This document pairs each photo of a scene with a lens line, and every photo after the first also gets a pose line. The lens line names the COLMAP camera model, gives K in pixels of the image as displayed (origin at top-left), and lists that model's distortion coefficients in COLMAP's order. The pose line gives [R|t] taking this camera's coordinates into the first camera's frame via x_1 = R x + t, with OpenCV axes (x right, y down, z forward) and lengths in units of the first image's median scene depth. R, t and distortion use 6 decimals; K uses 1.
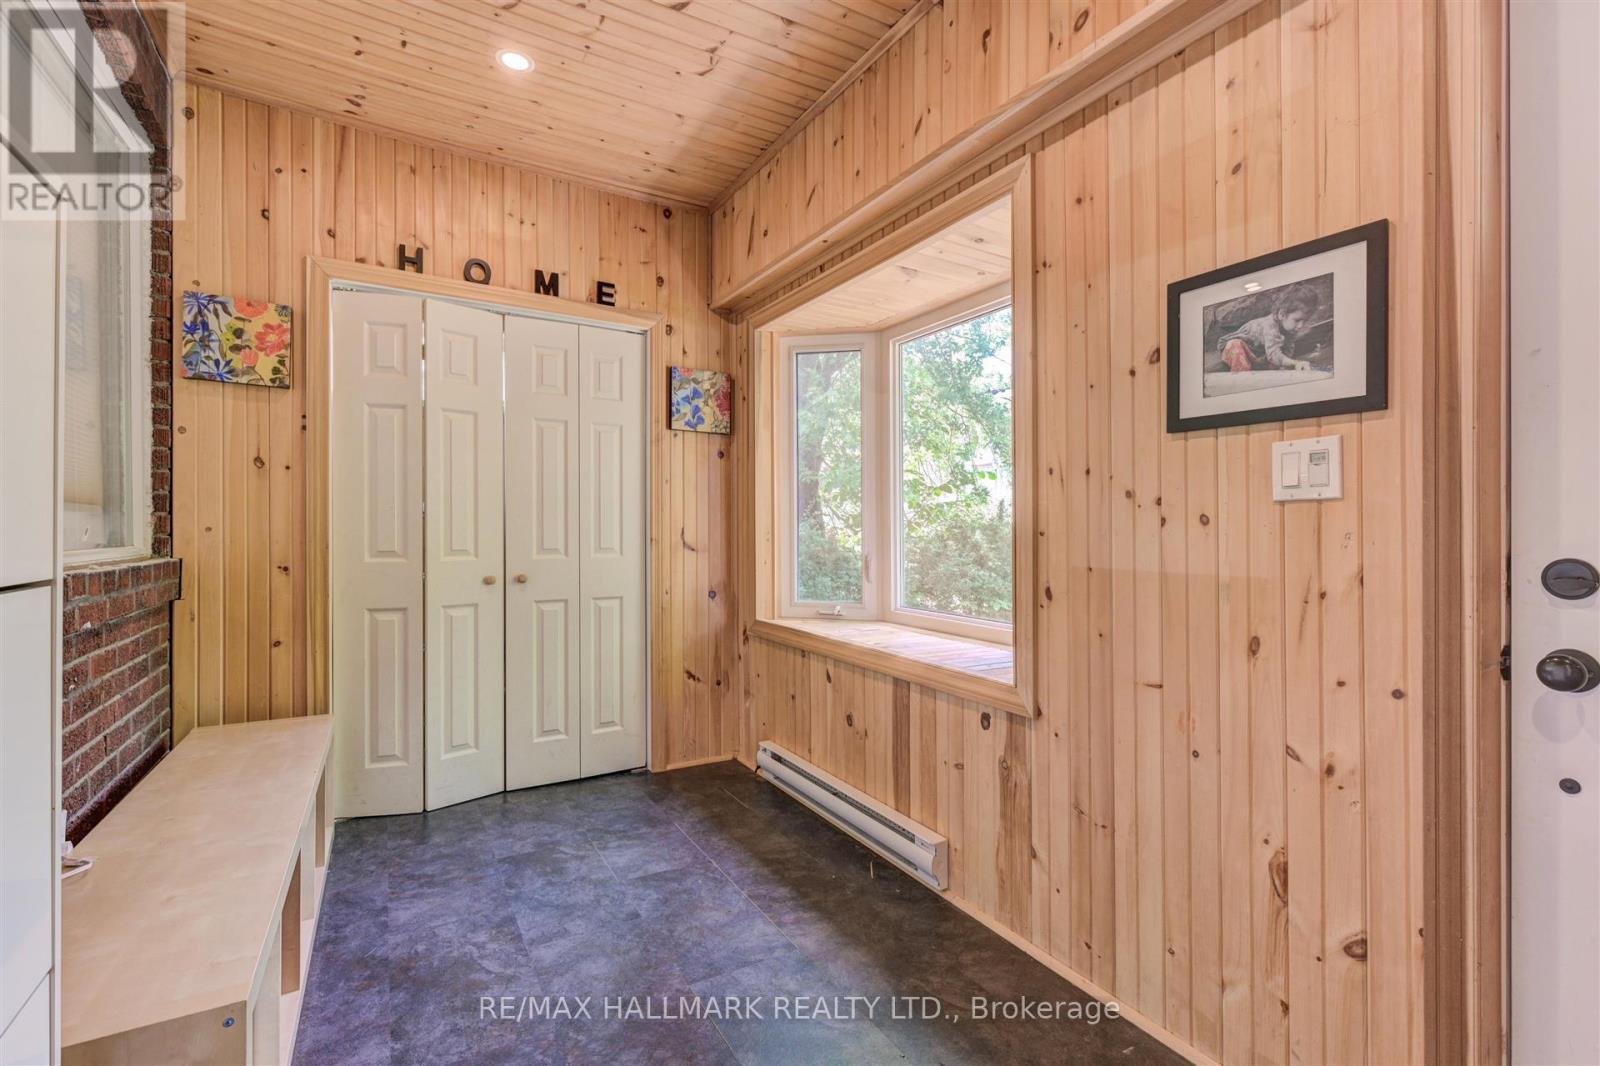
lens RADIAL K [[692.0, 0, 806.2], [0, 692.0, 530.4], [0, 0, 1]] dist [-0.002333, -0.001475]
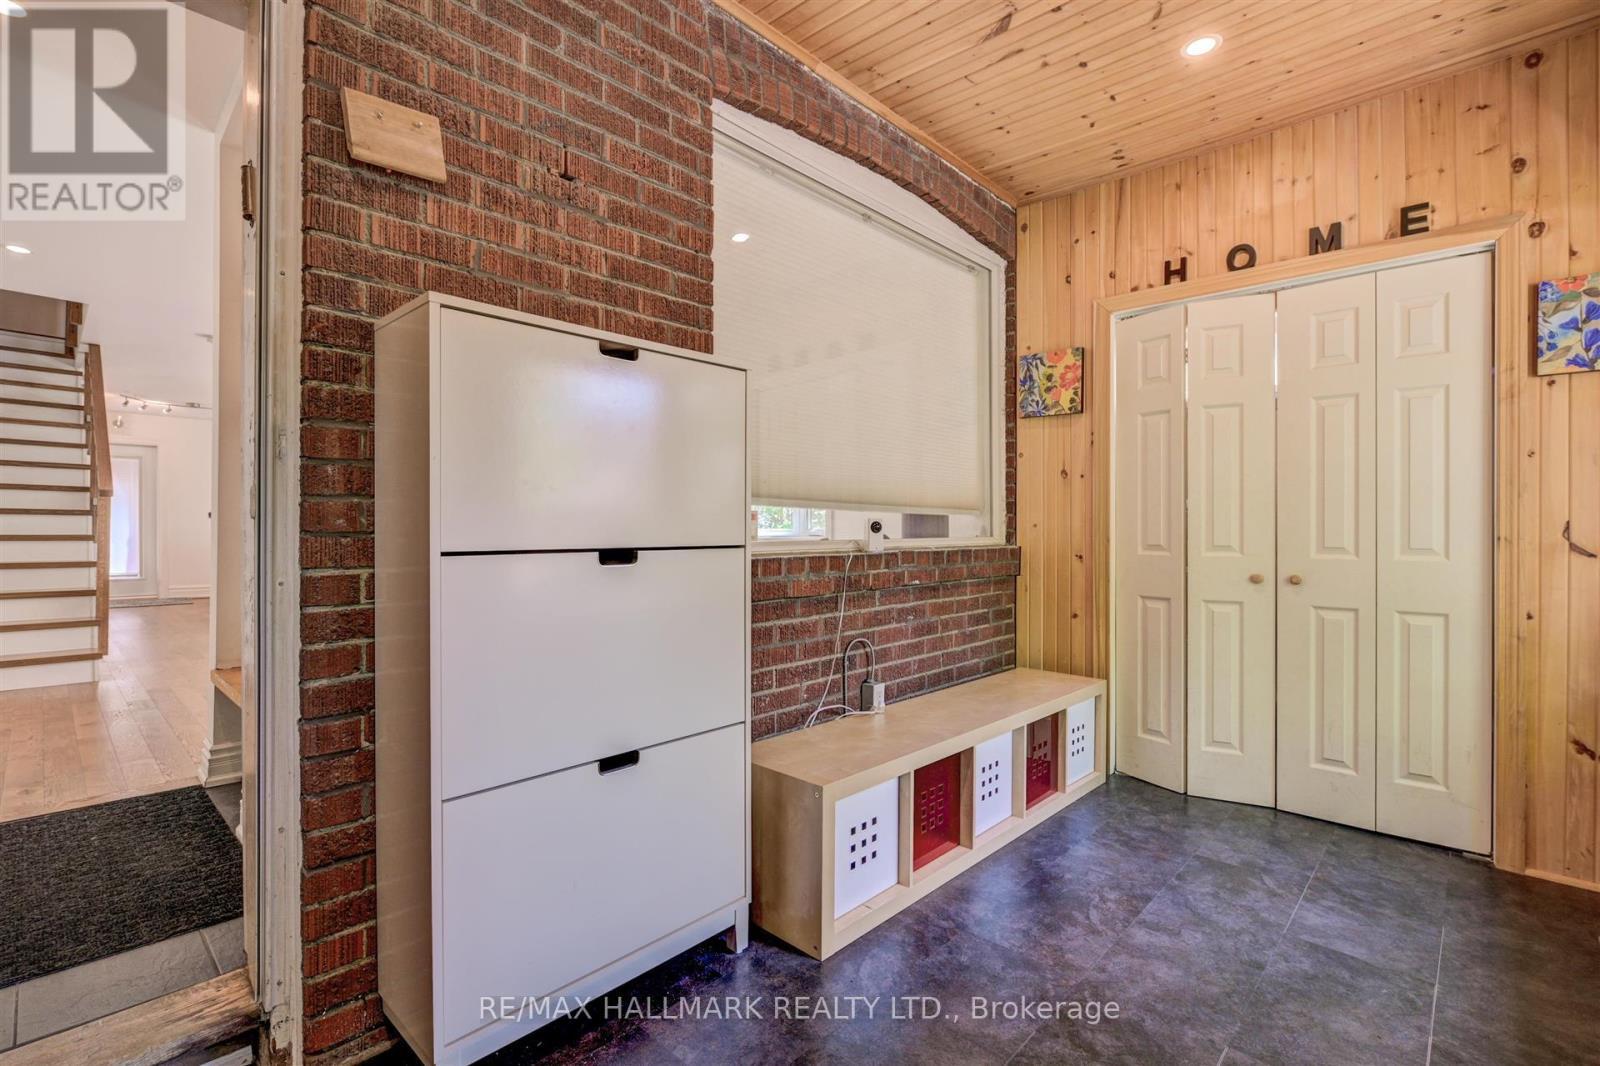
lens RADIAL K [[692.0, 0, 797.2], [0, 692.0, 532.1], [0, 0, 1]] dist [-0.002333, -0.001475]
pose [[0.300141, 0.004463, -0.953885, 0.293288], [-0.000699, 0.999990, 0.004458, 0.005365], [0.953895, -0.000671, 0.300141, 0.134589]]
